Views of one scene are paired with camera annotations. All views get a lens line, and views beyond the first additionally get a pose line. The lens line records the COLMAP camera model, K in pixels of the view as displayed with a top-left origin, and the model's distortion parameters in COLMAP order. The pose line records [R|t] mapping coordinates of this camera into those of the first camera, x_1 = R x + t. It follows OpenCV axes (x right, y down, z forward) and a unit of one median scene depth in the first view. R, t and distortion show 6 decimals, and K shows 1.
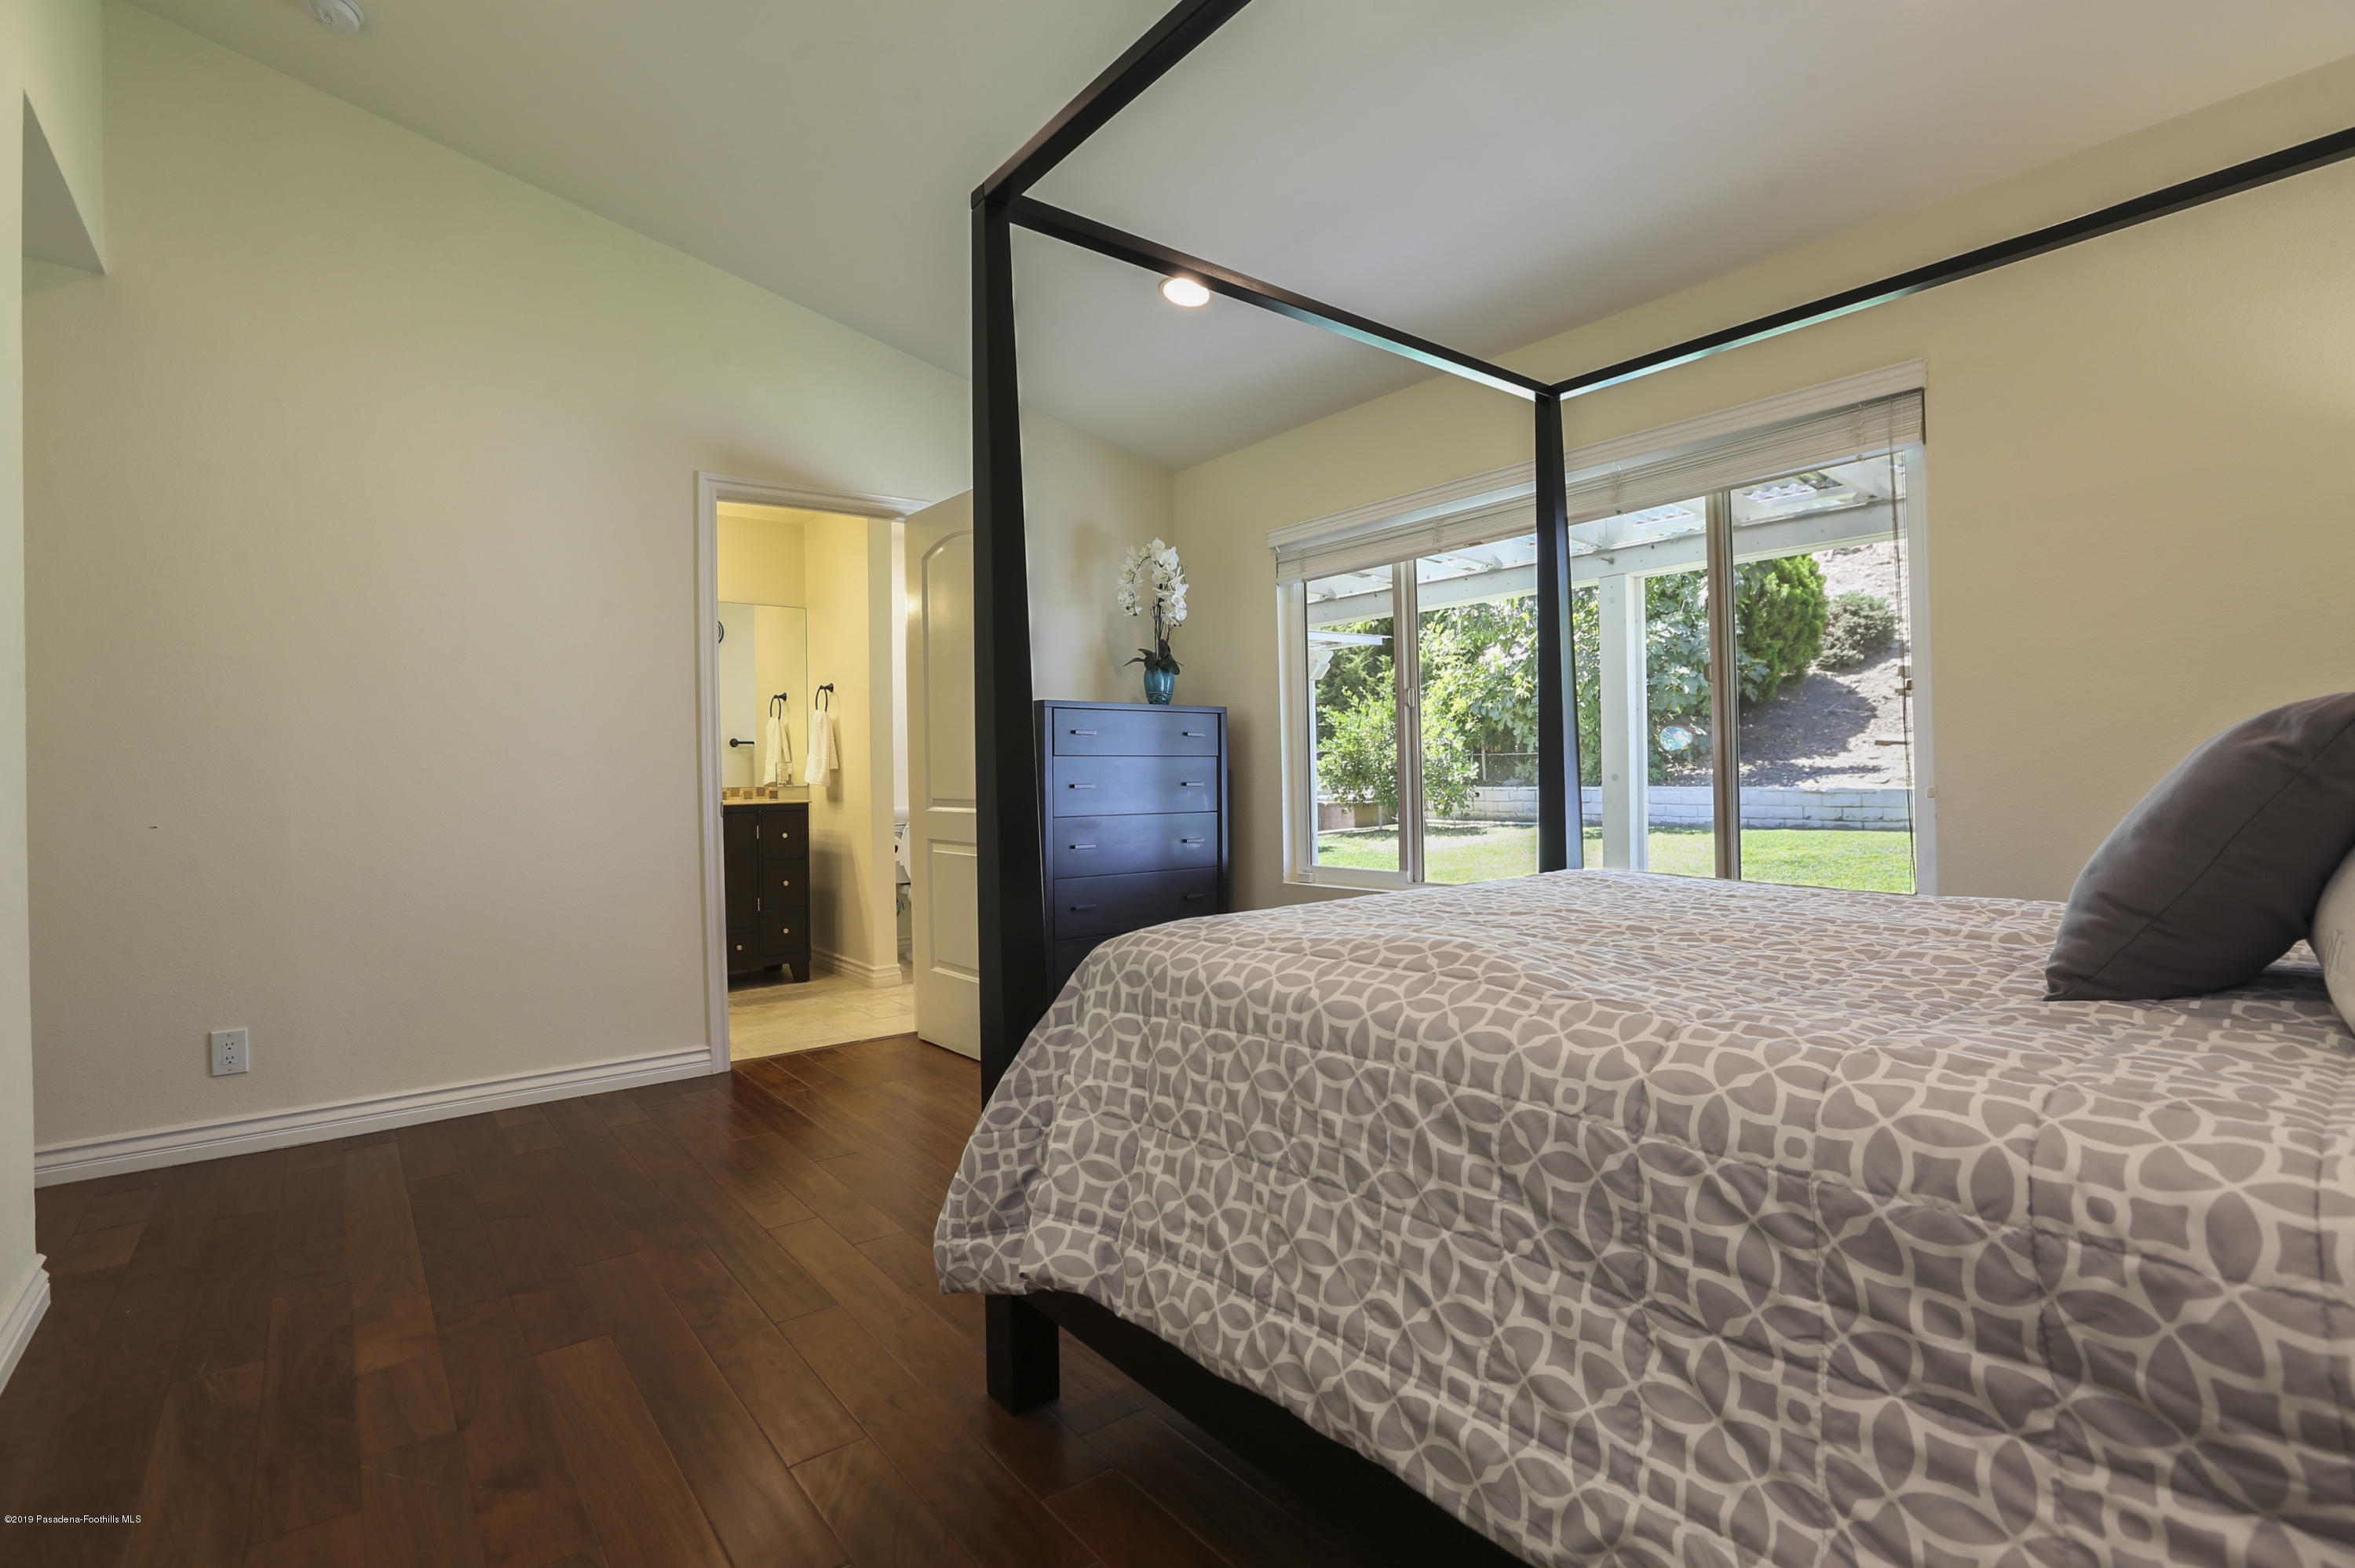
lens RADIAL K [[1077.8, 0, 1197.0], [0, 1077.8, 748.6], [0, 0, 1]] dist [-0.018467, 0.000801]
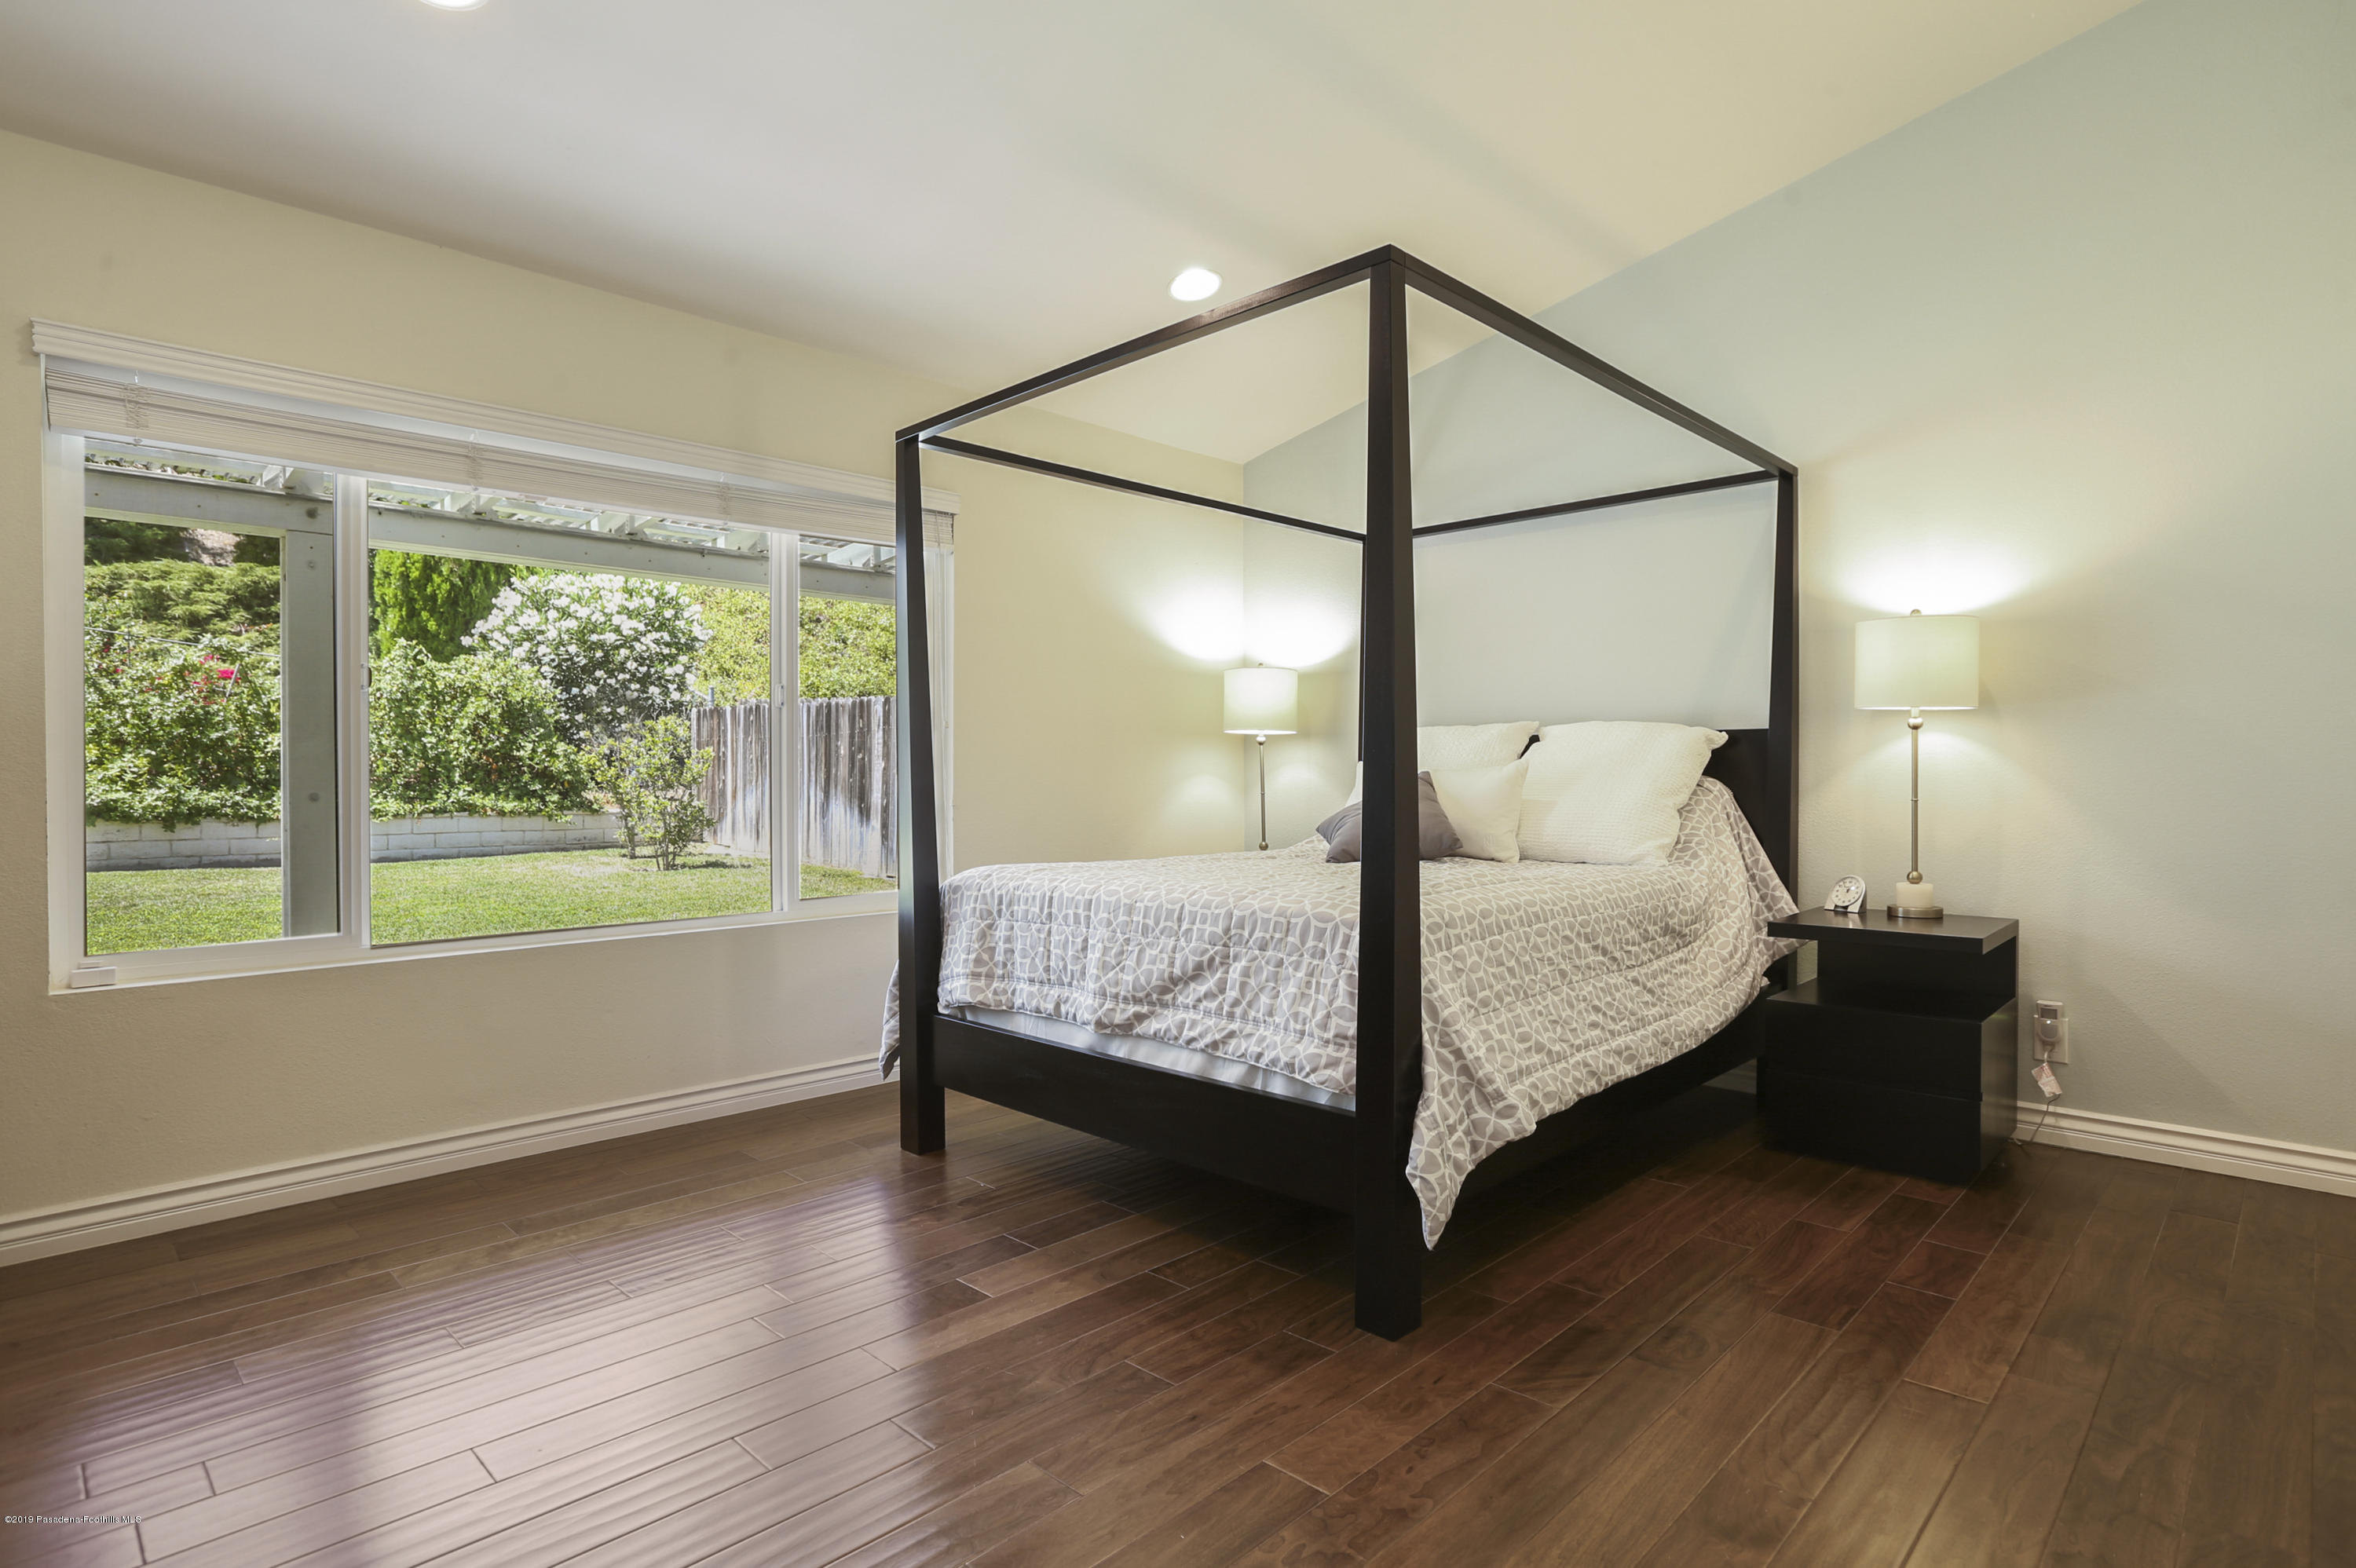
lens RADIAL K [[1182.6, 0, 1180.1], [0, 1182.6, 770.0], [0, 0, 1]] dist [-0.031459, 0.008524]
pose [[-0.077997, 0.017405, 0.996802, -1.648980], [-0.012232, 0.999756, -0.018414, 0.047961], [-0.996879, -0.013629, -0.077765, 1.554714]]
